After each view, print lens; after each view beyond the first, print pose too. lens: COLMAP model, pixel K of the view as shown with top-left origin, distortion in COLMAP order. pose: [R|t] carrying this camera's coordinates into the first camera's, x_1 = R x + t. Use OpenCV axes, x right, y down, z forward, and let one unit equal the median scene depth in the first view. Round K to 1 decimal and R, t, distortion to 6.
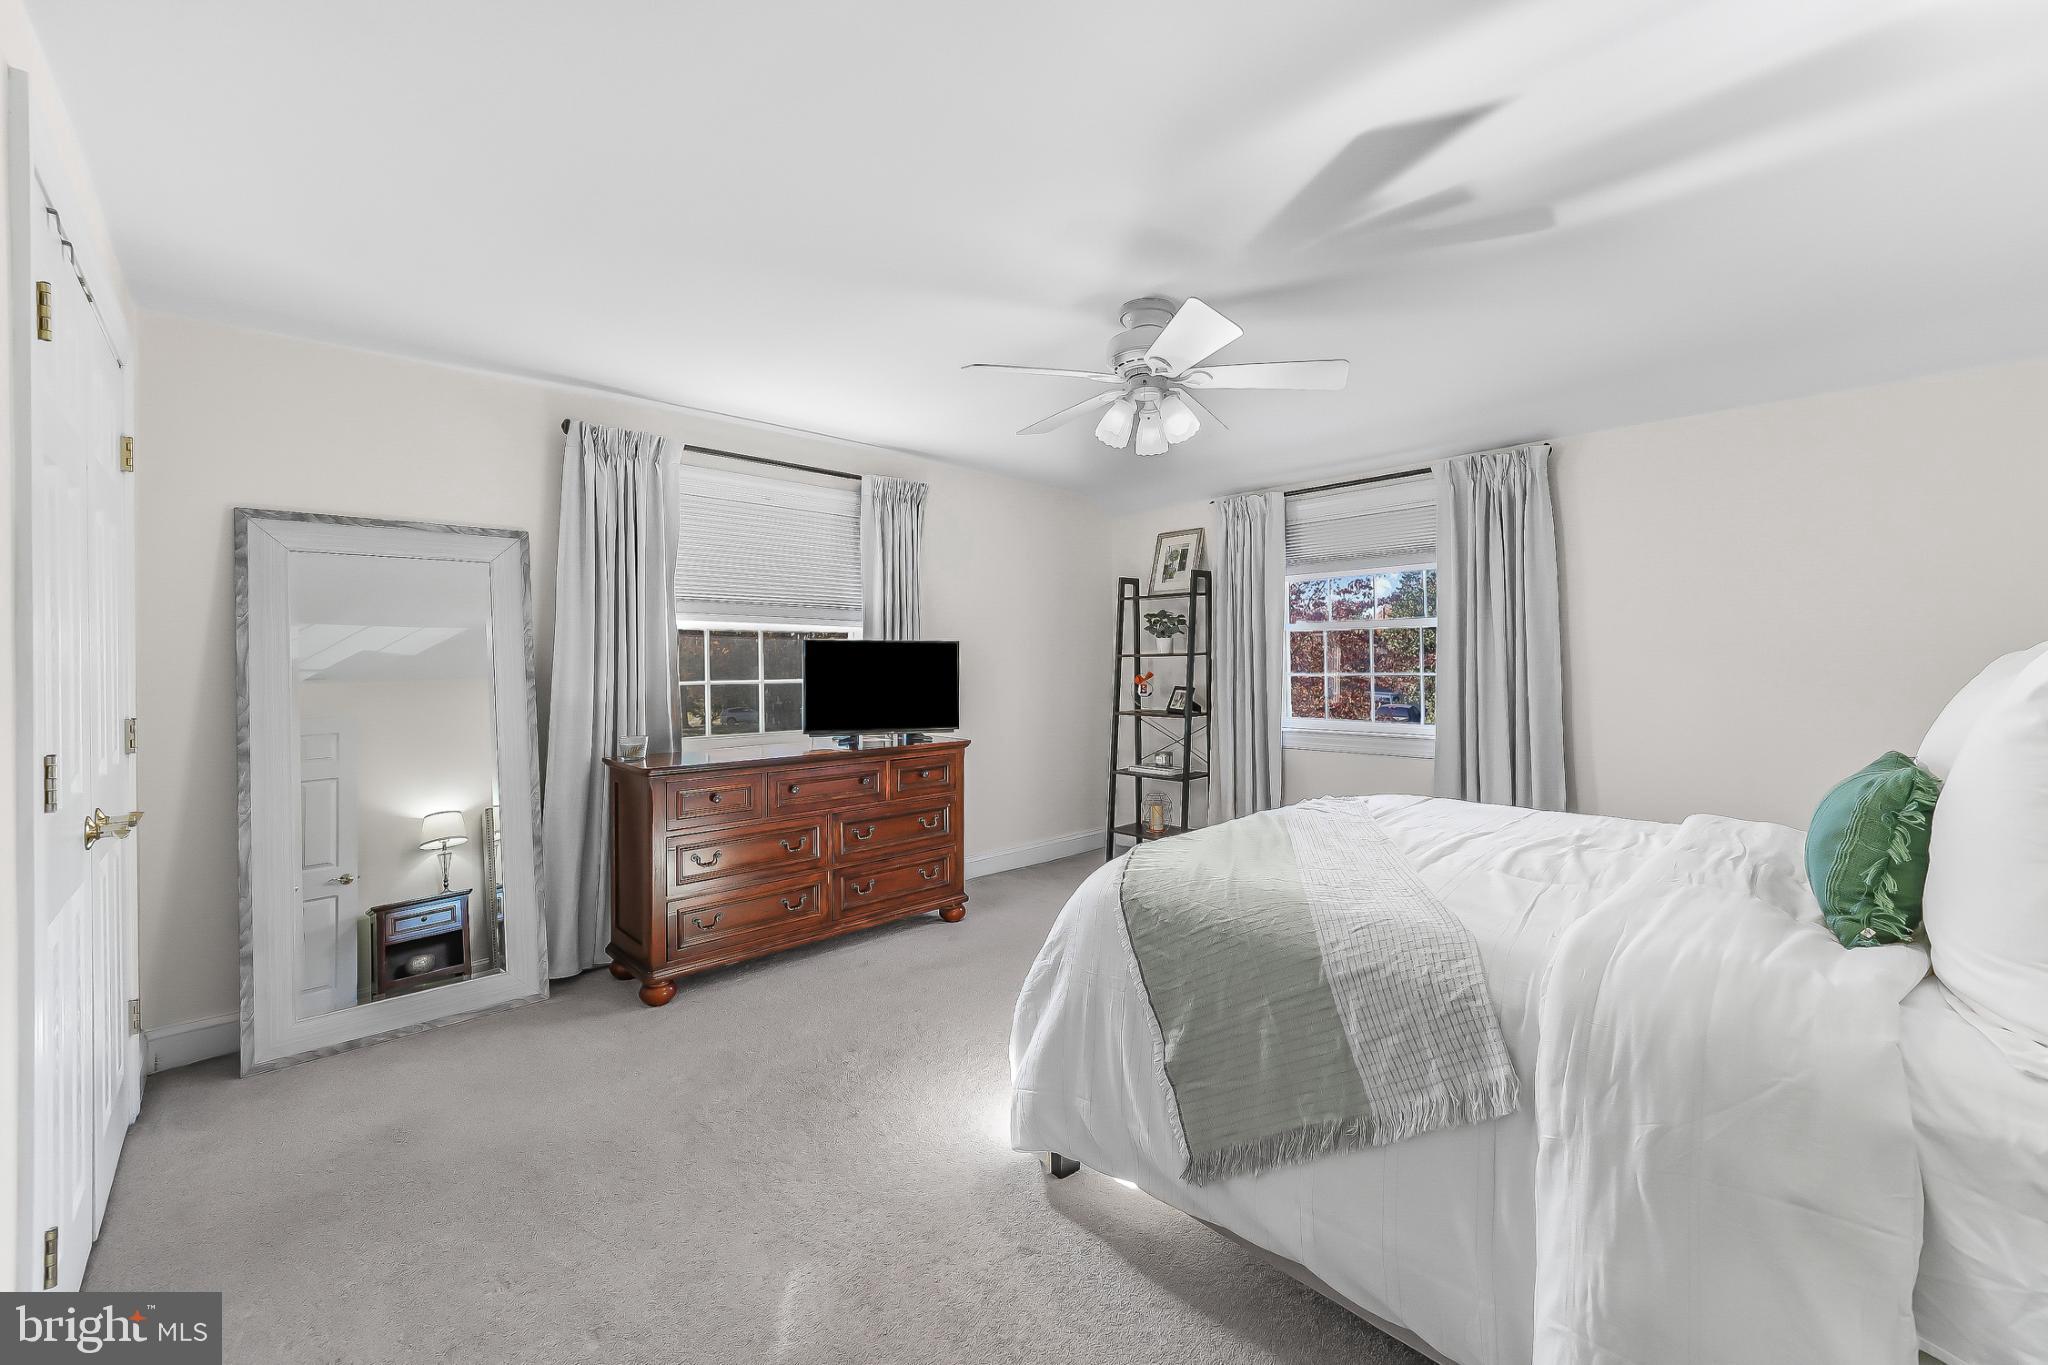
lens RADIAL K [[843.1, 0, 1021.4], [0, 843.1, 661.1], [0, 0, 1]] dist [0.001858, 0.000205]
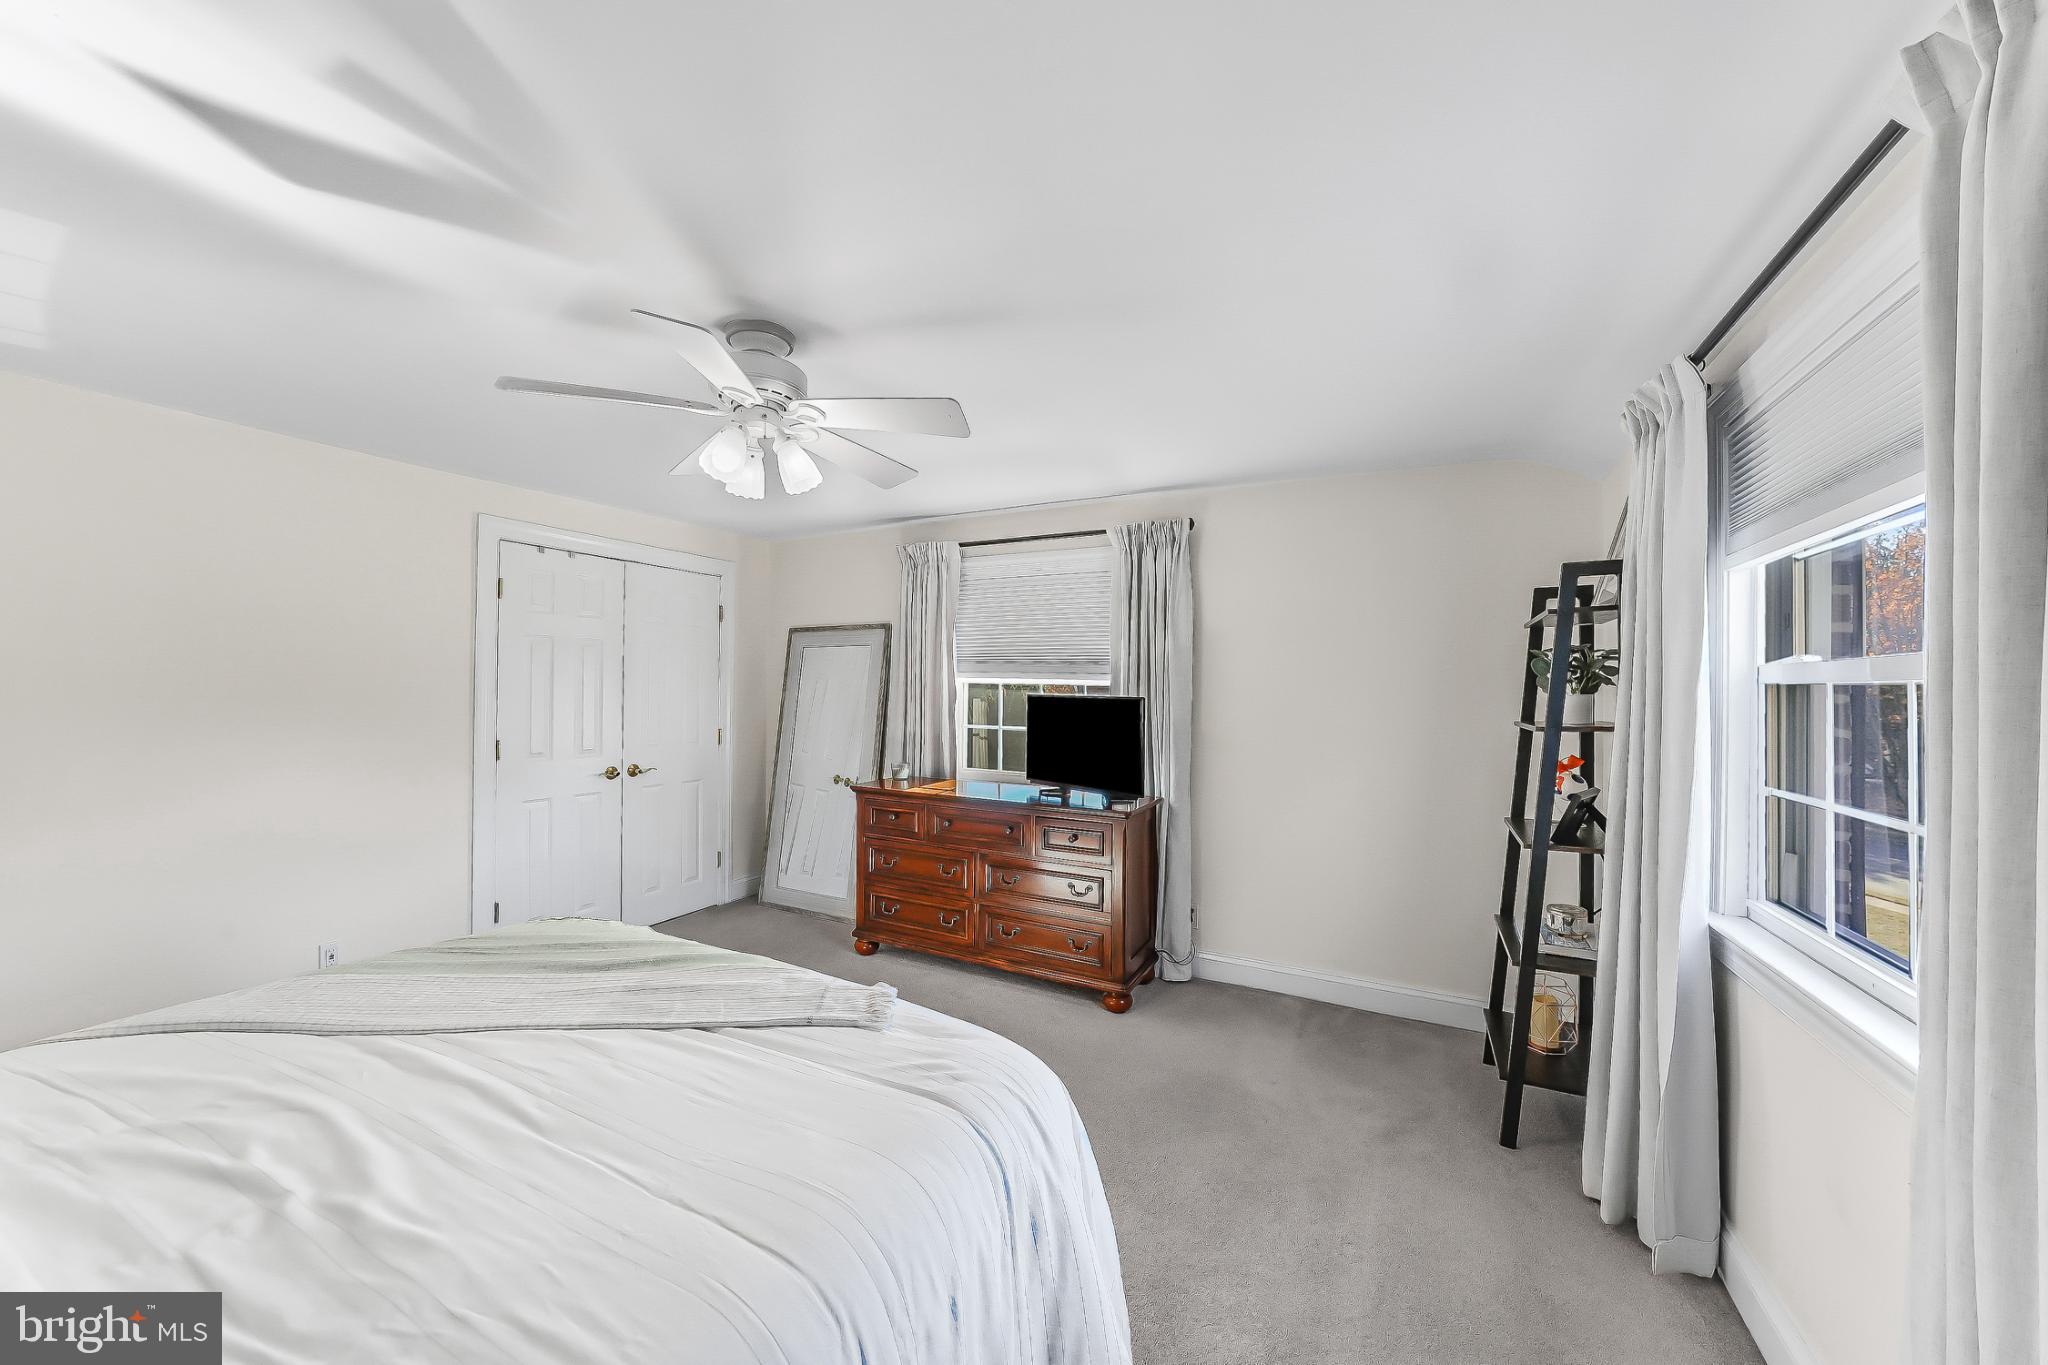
lens RADIAL K [[720.2, 0, 1015.7], [0, 720.2, 685.6], [0, 0, 1]] dist [-0.012471, 0.000237]
pose [[0.329442, 0.004257, -0.944166, 0.606974], [-0.010533, 0.999944, 0.000833, -0.035748], [0.944117, 0.009670, 0.329468, 0.650884]]
